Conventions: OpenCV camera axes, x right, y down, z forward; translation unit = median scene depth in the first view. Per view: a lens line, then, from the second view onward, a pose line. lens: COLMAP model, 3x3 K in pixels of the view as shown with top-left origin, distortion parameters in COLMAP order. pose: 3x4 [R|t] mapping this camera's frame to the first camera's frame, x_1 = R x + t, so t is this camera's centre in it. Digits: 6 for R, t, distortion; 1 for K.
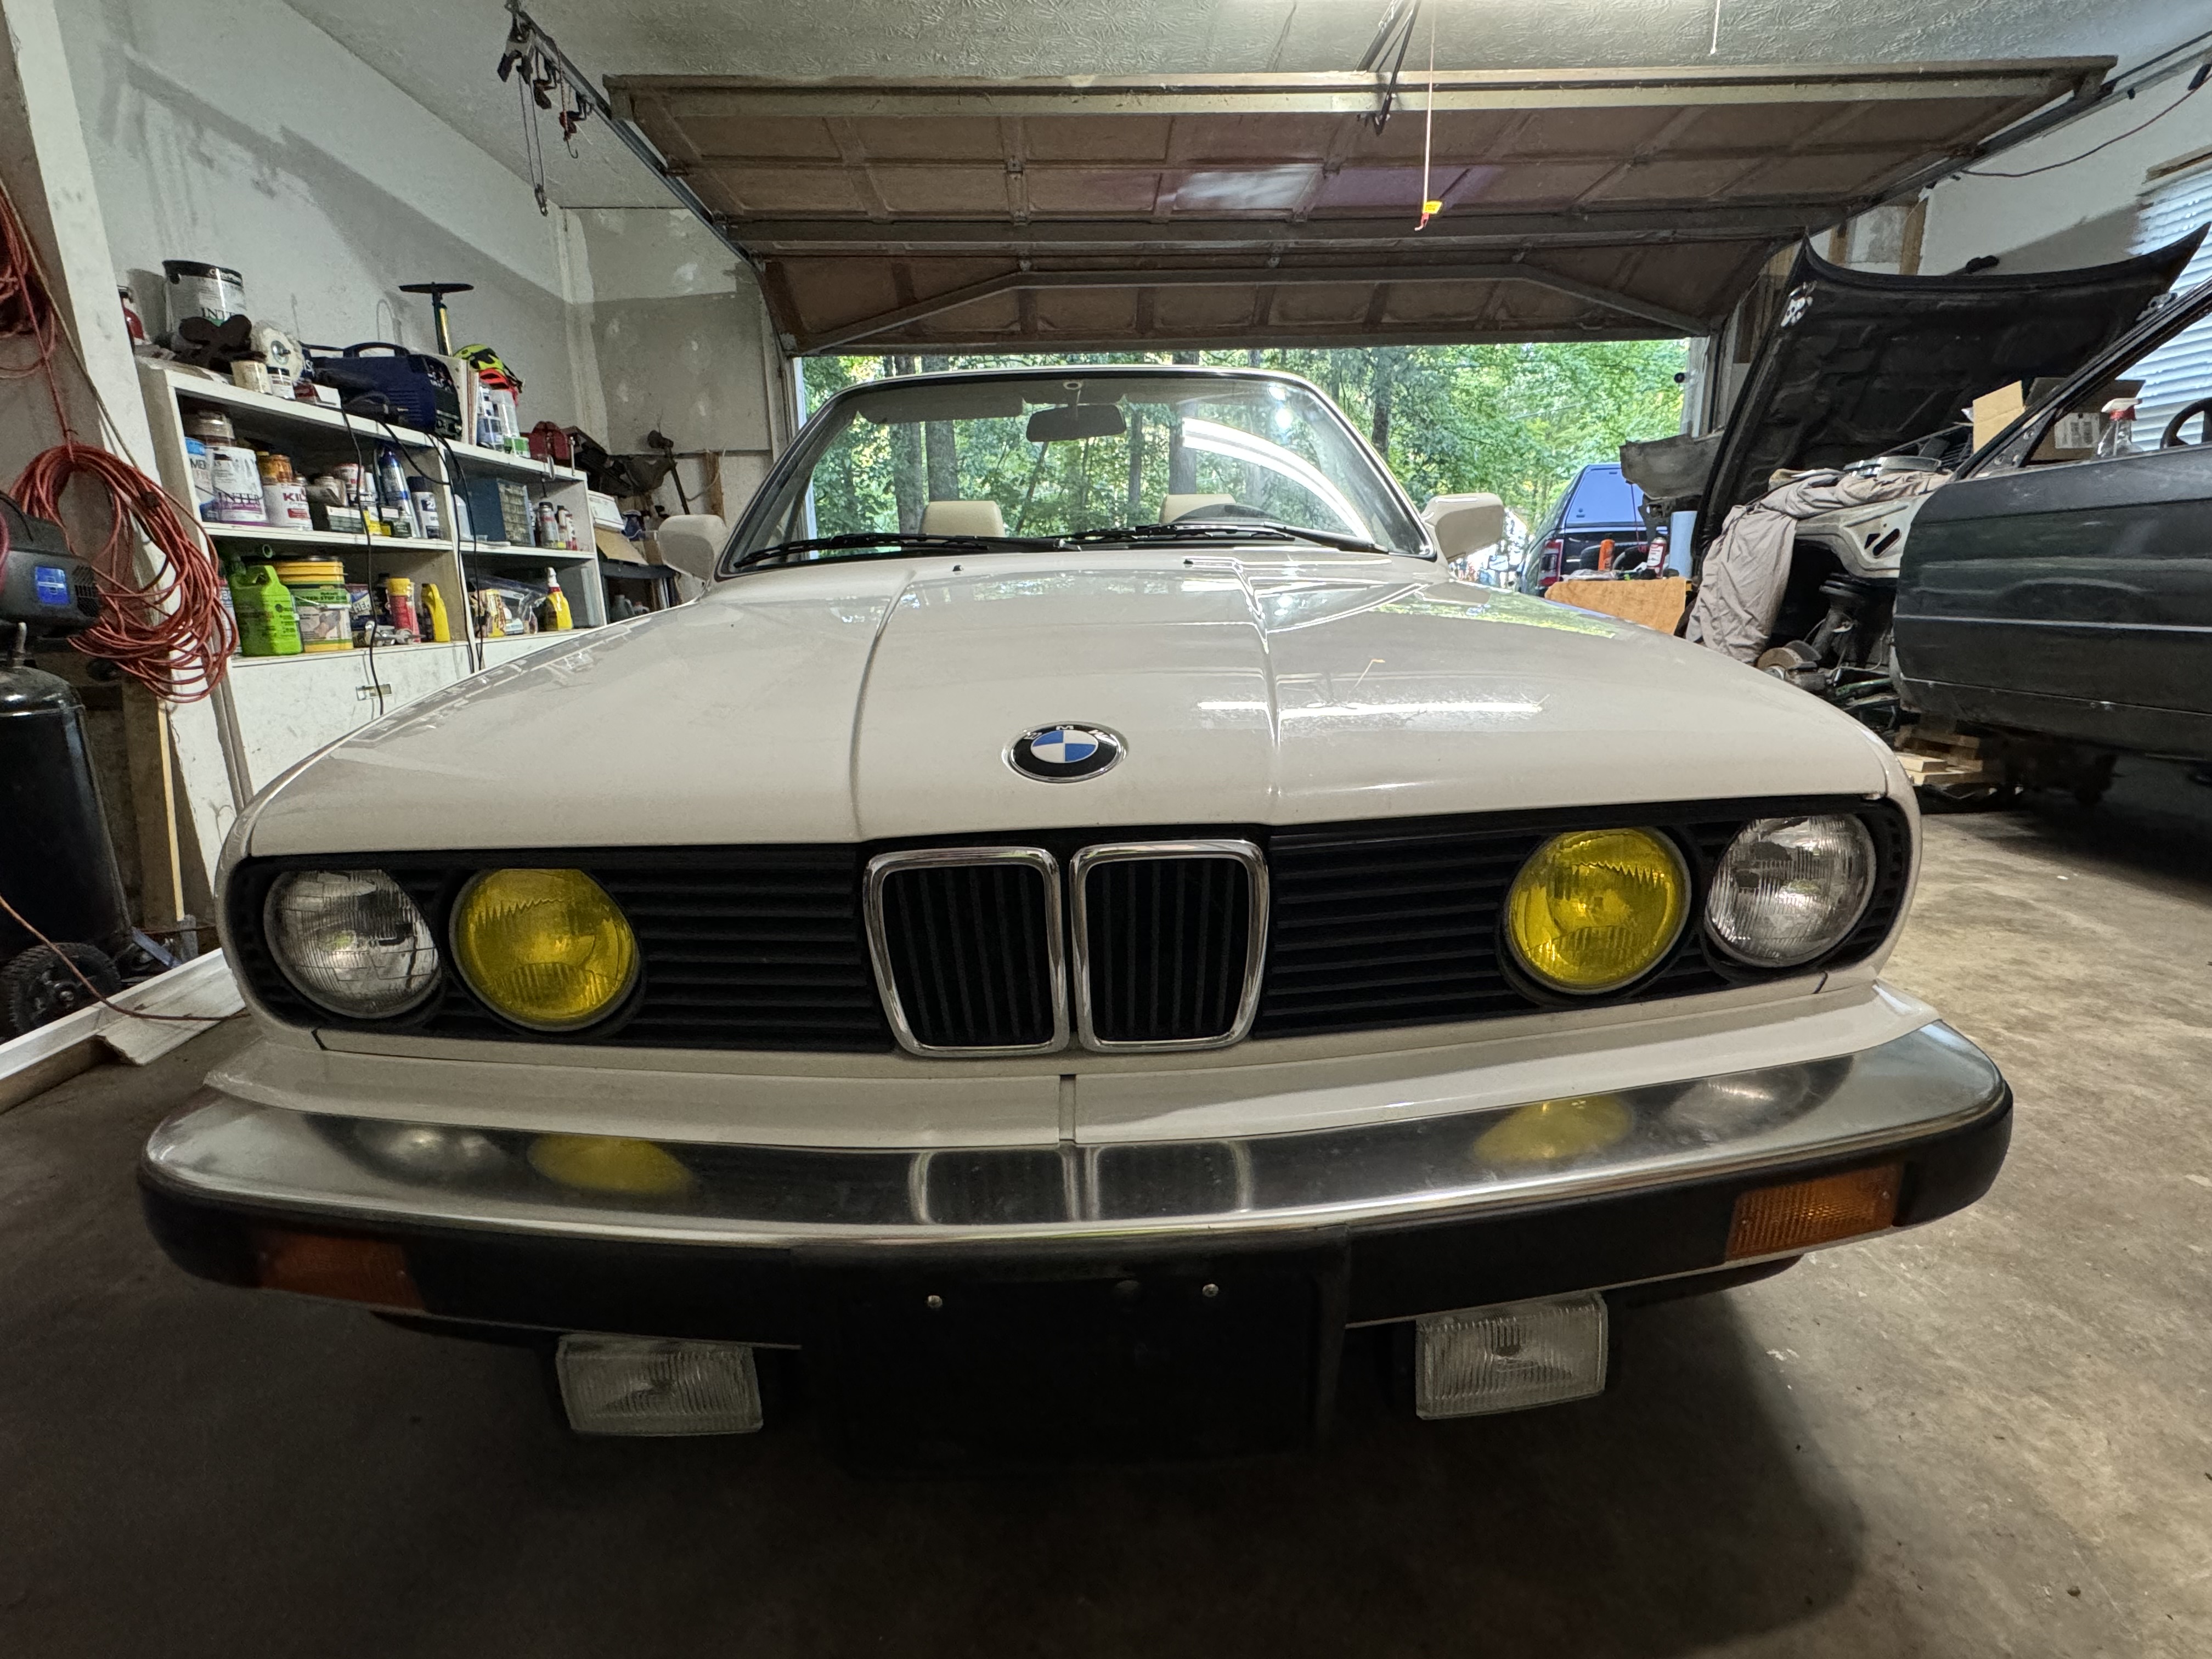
lens RADIAL K [[1021.2, 0, 1101.5], [0, 1021.2, 821.9], [0, 0, 1]] dist [-0.002426, -0.000898]
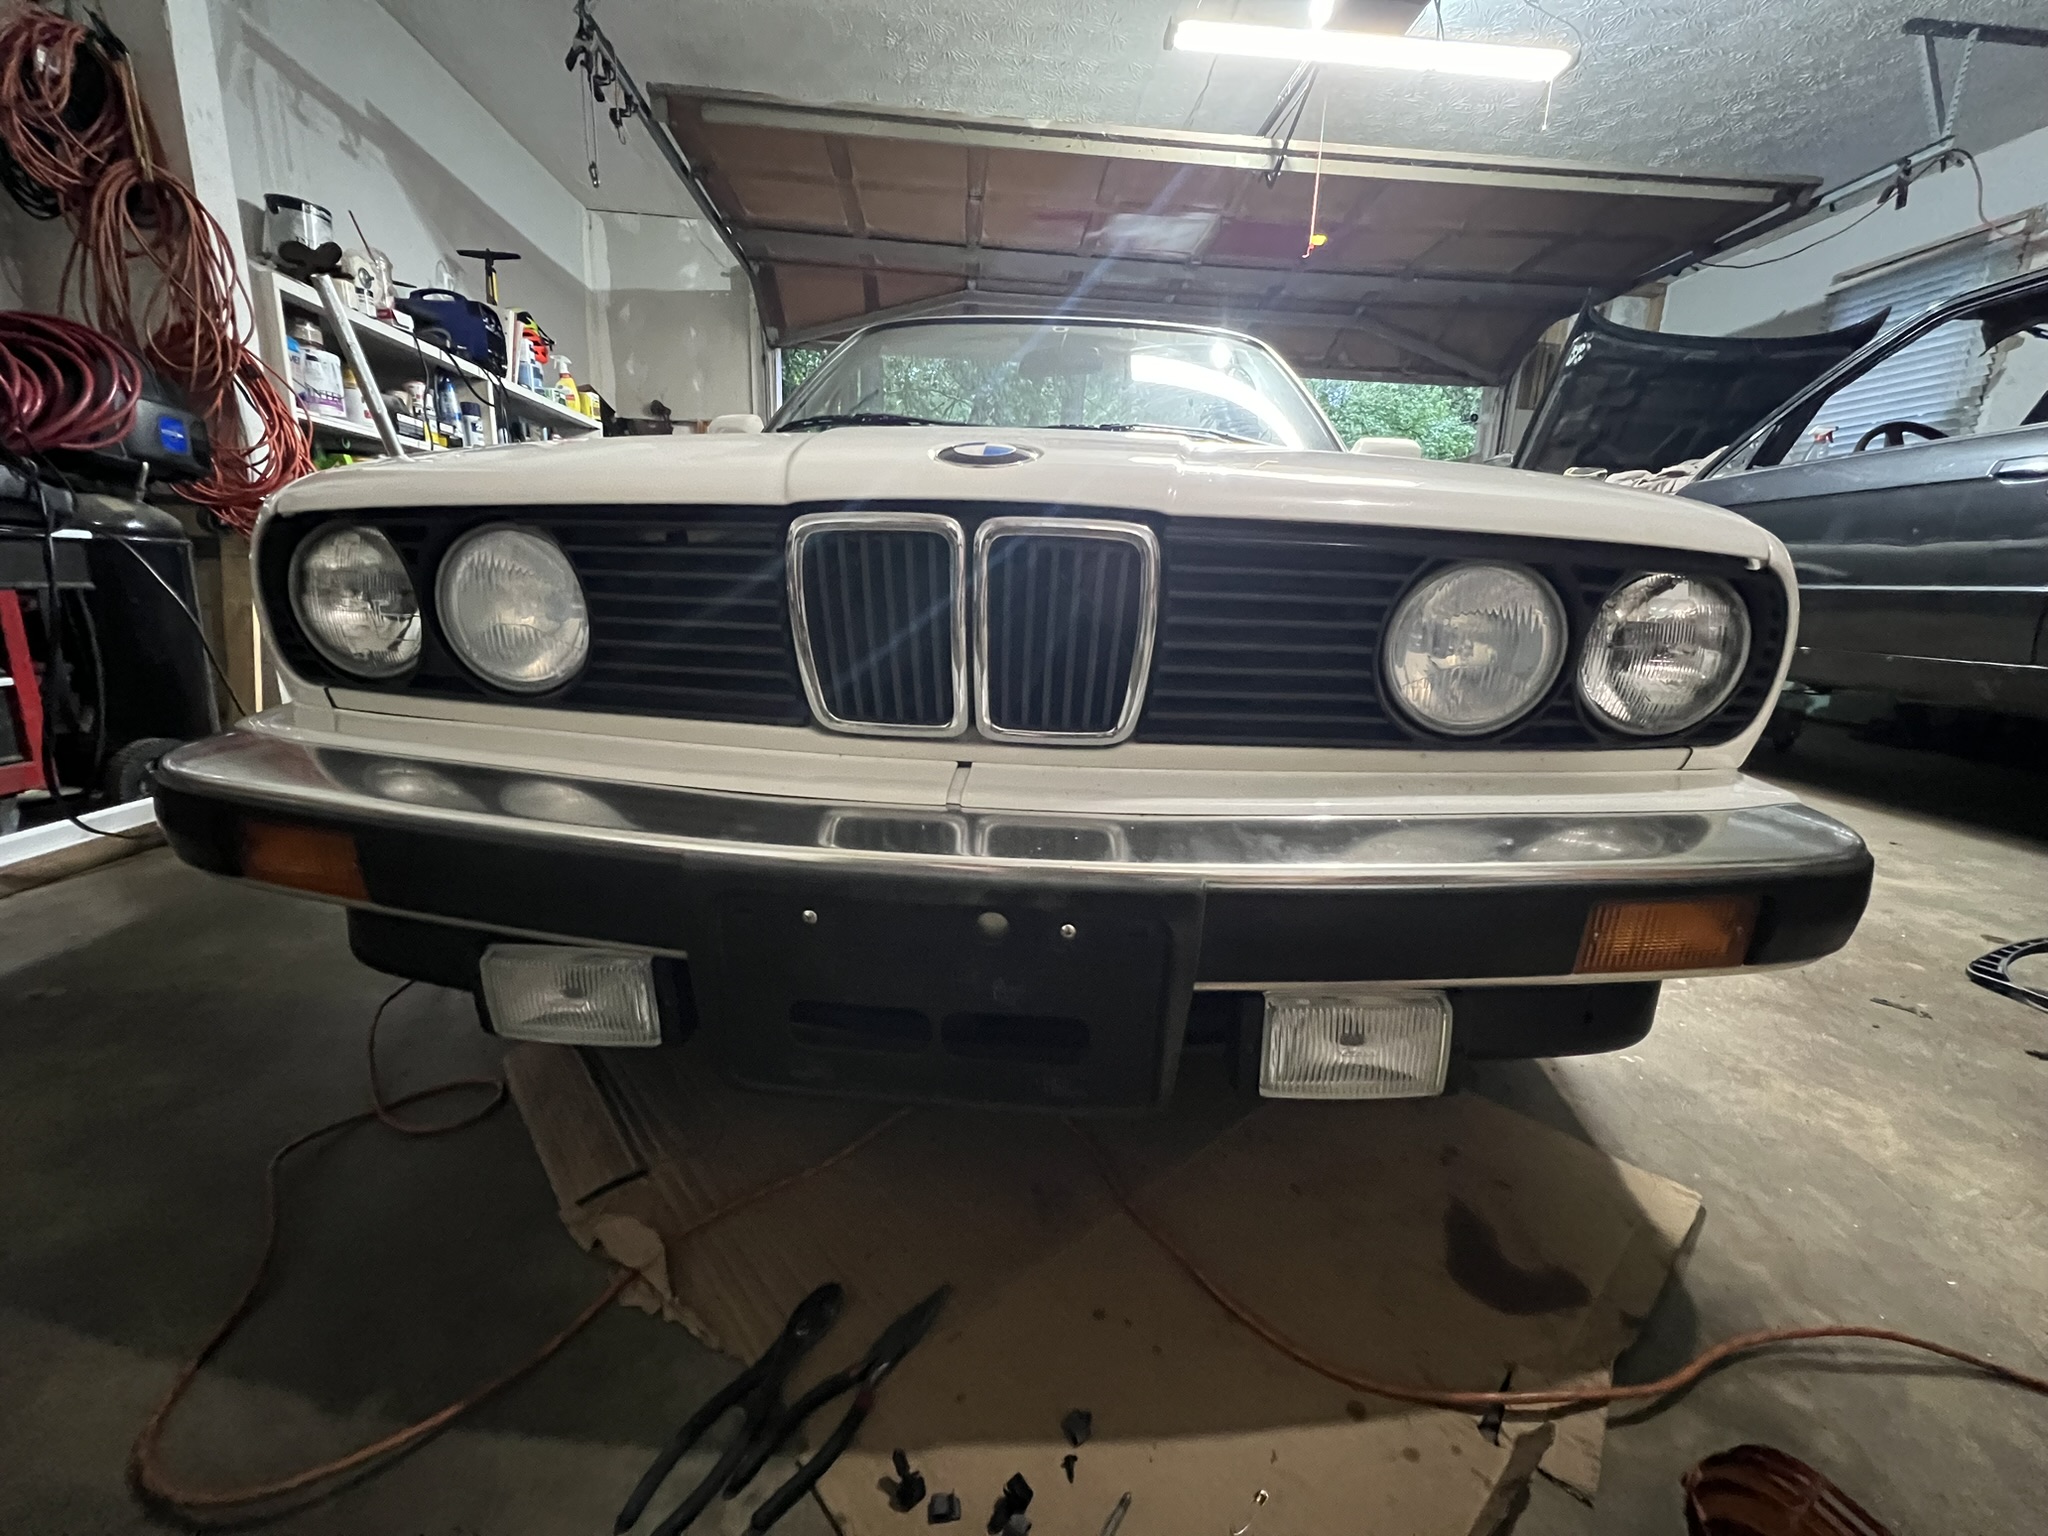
lens RADIAL K [[824.3, 0, 1025.3], [0, 824.3, 767.6], [0, 0, 1]] dist [0.000302, -0.000776]
pose [[0.997375, 0.046476, 0.055527, -0.055507], [-0.045909, 0.998880, -0.011454, 0.070311], [-0.055997, 0.008875, 0.998391, 0.003114]]
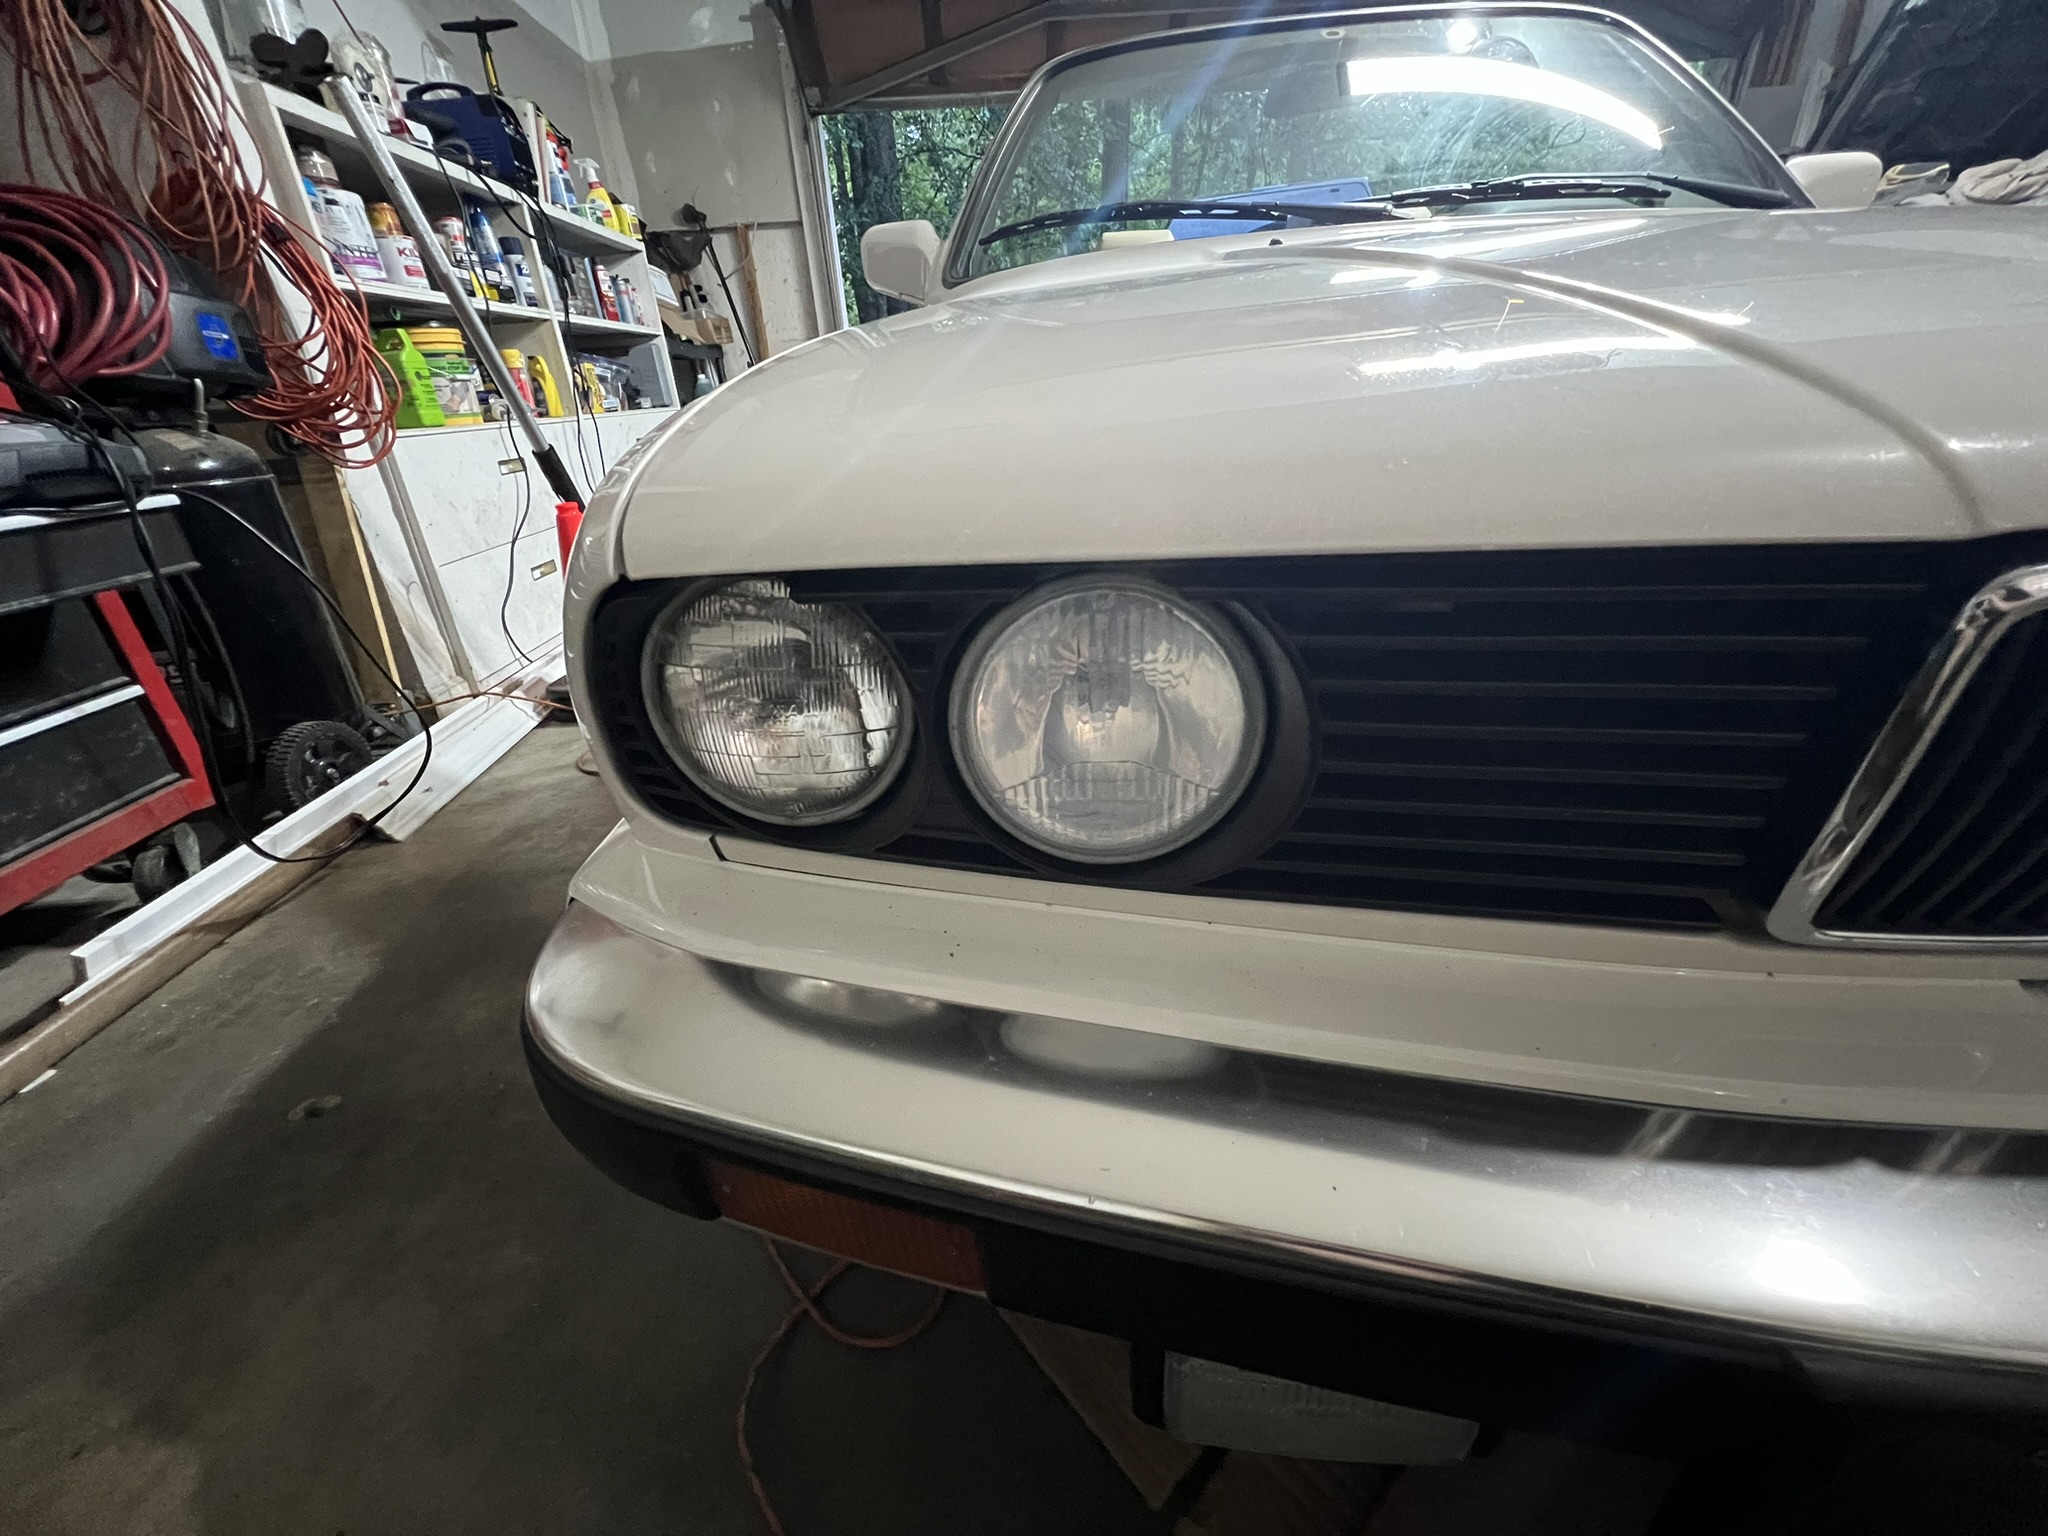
lens RADIAL K [[824.3, 0, 1020.1], [0, 824.3, 769.1], [0, 0, 1]] dist [0.000302, -0.000776]
pose [[0.999320, -0.036532, -0.005049, -0.194814], [0.036771, 0.976517, 0.212280, 0.010782], [-0.002825, -0.212321, 0.977196, 0.116158]]
